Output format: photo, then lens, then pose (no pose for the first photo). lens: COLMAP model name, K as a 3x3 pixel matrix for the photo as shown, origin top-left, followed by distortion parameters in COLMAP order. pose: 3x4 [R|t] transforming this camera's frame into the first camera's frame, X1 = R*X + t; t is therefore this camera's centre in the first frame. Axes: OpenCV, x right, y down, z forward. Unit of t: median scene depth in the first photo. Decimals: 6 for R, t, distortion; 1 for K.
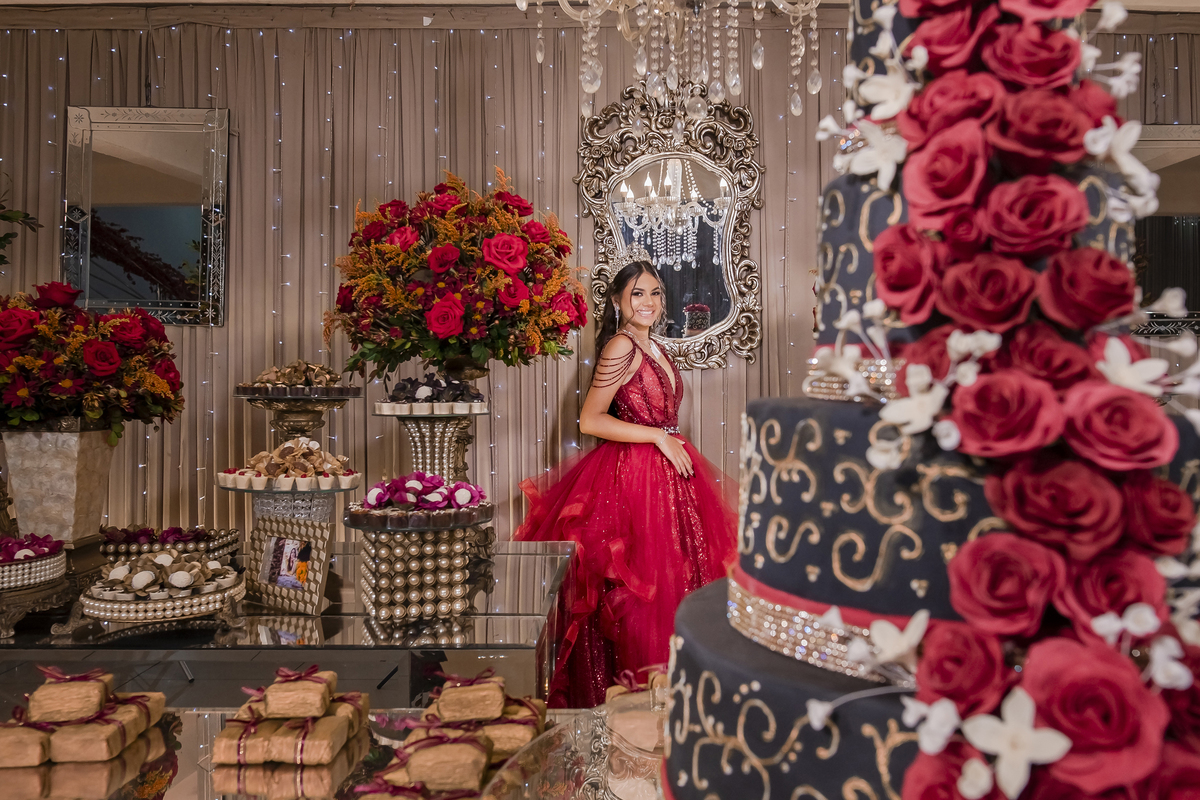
lens RADIAL K [[908.3, 0, 649.9], [0, 908.3, 370.0], [0, 0, 1]] dist [-0.030714, 0.004211]
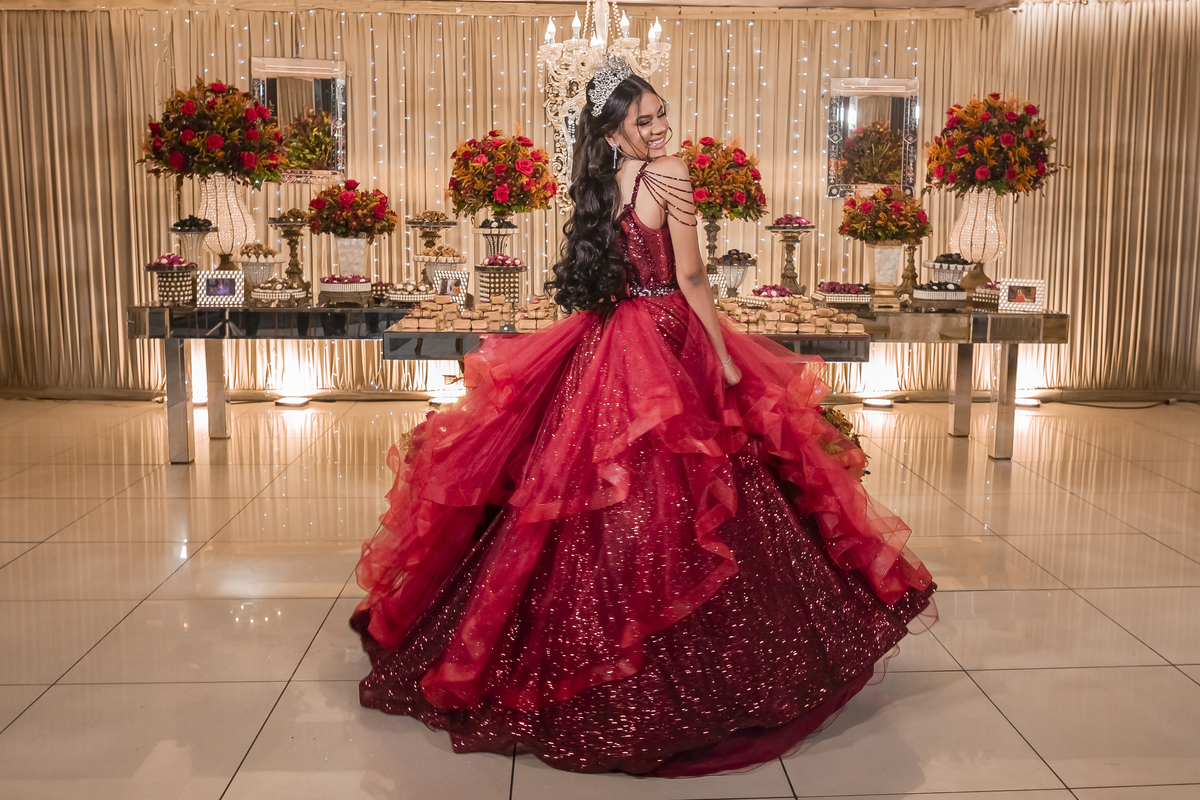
lens RADIAL K [[1017.8, 0, 638.7], [0, 1017.8, 343.5], [0, 0, 1]] dist [-0.037934, 0.007952]
pose [[0.998512, 0.008154, 0.053924, 0.000454], [-0.015596, 0.990160, 0.139065, -0.045949], [-0.052259, -0.139699, 0.988814, -1.791319]]
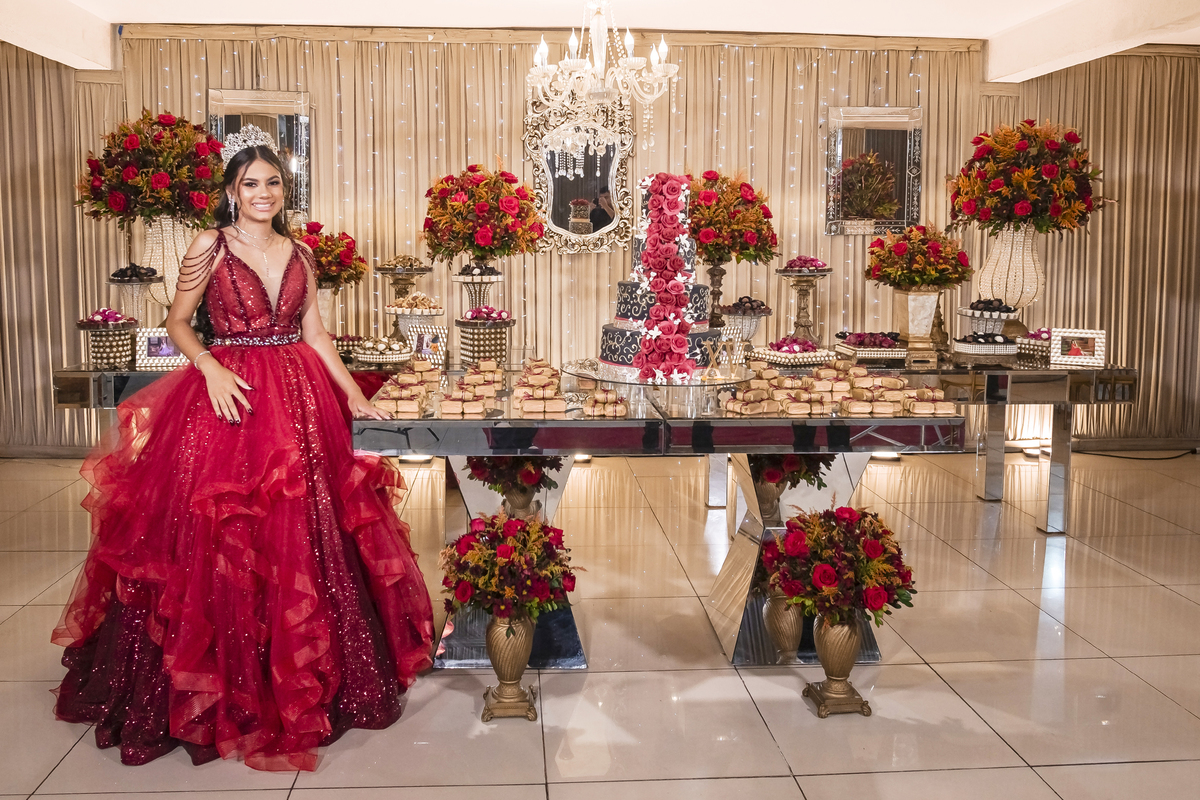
lens RADIAL K [[935.7, 0, 570.9], [0, 935.7, 320.3], [0, 0, 1]] dist [-0.037300, 0.006671]
pose [[0.999039, 0.003796, 0.043661, -0.113491], [-0.008004, 0.995290, 0.096615, -0.076315], [-0.043088, -0.096871, 0.994364, -1.252125]]
